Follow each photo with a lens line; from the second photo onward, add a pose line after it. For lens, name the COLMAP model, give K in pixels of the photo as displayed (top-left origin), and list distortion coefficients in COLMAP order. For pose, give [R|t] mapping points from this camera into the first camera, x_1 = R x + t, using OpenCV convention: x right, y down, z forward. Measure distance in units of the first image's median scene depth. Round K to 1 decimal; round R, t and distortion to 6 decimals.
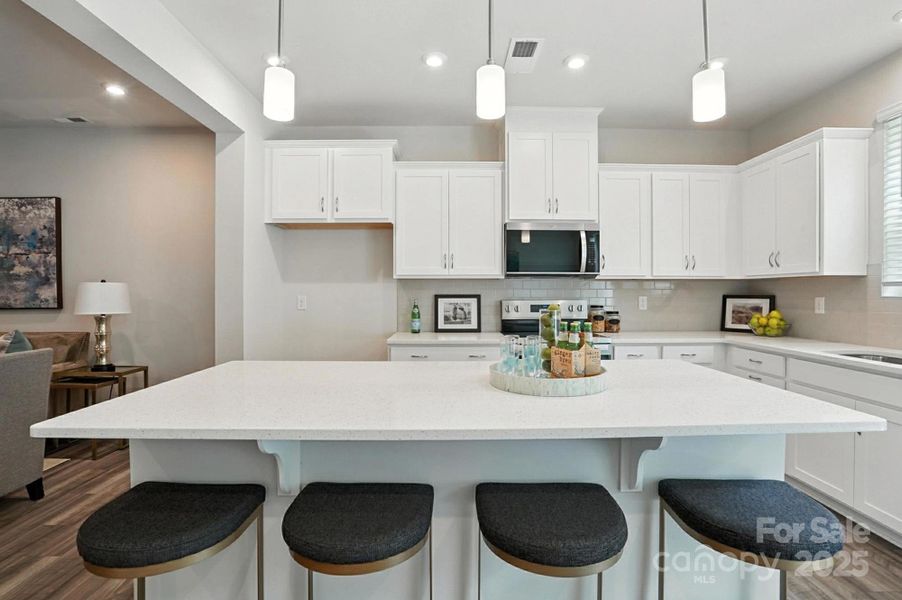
lens RADIAL K [[423.9, 0, 451.0], [0, 423.9, 300.0], [0, 0, 1]] dist [-0.064156, 0.024828]
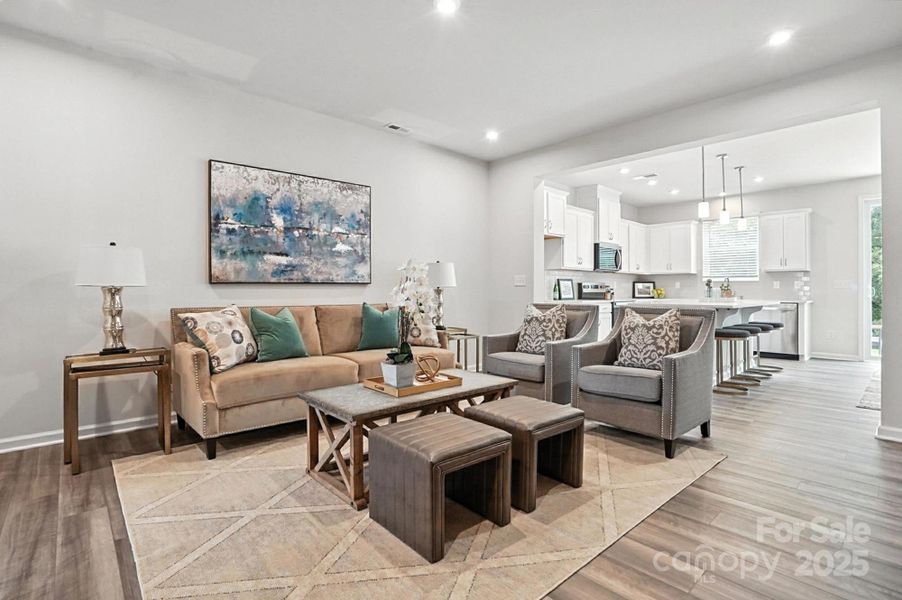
lens RADIAL K [[427.2, 0, 452.3], [0, 427.2, 295.6], [0, 0, 1]] dist [-0.057985, 0.028722]
pose [[0.750654, -0.005273, 0.660675, -1.590078], [0.011363, 0.999923, -0.004931, 0.062939], [-0.660598, 0.011208, 0.750656, -0.048100]]
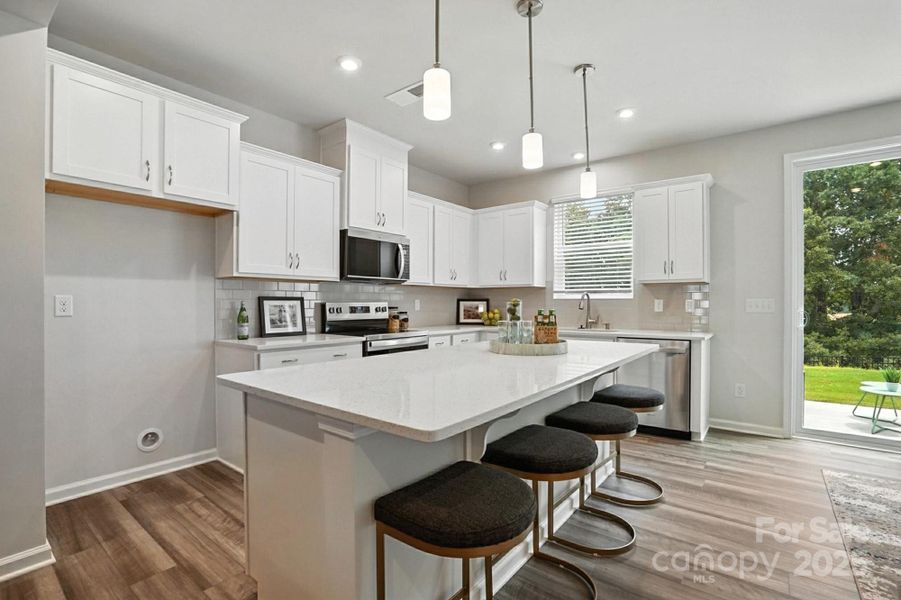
lens RADIAL K [[422.8, 0, 449.6], [0, 422.8, 303.3], [0, 0, 1]] dist [-0.055117, 0.019508]
pose [[0.627205, -0.000264, 0.778854, -0.489225], [0.013489, 0.999854, -0.010523, 0.017847], [-0.778737, 0.017106, 0.627117, 0.126951]]
